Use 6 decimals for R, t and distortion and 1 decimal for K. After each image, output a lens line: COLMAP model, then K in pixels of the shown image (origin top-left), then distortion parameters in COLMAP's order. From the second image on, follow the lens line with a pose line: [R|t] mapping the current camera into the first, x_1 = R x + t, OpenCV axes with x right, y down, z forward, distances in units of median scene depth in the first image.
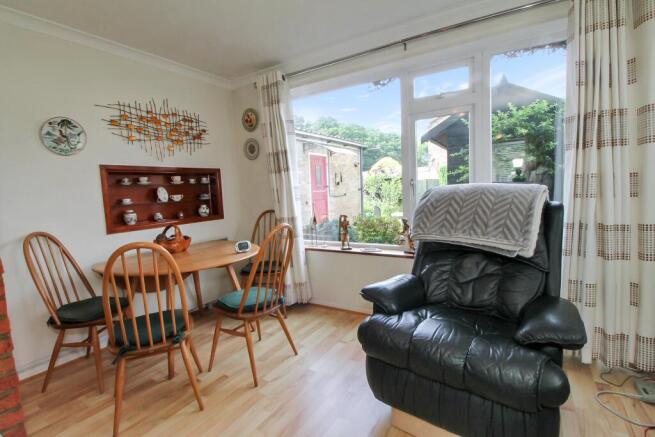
lens RADIAL K [[310.1, 0, 326.3], [0, 310.1, 214.6], [0, 0, 1]] dist [-0.020622, -0.002037]
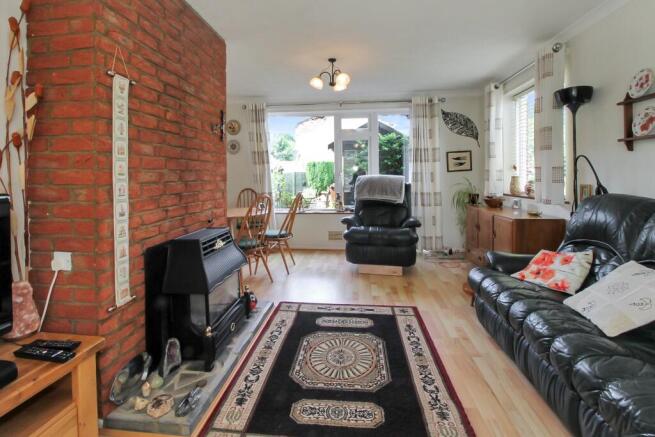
lens RADIAL K [[310.1, 0, 328.2], [0, 310.1, 181.3], [0, 0, 1]] dist [-0.020622, -0.002037]
pose [[0.895377, 0.029267, 0.444346, -0.925644], [0.008162, 0.996592, -0.082087, 0.142125], [-0.445234, 0.077125, 0.892086, -0.936013]]
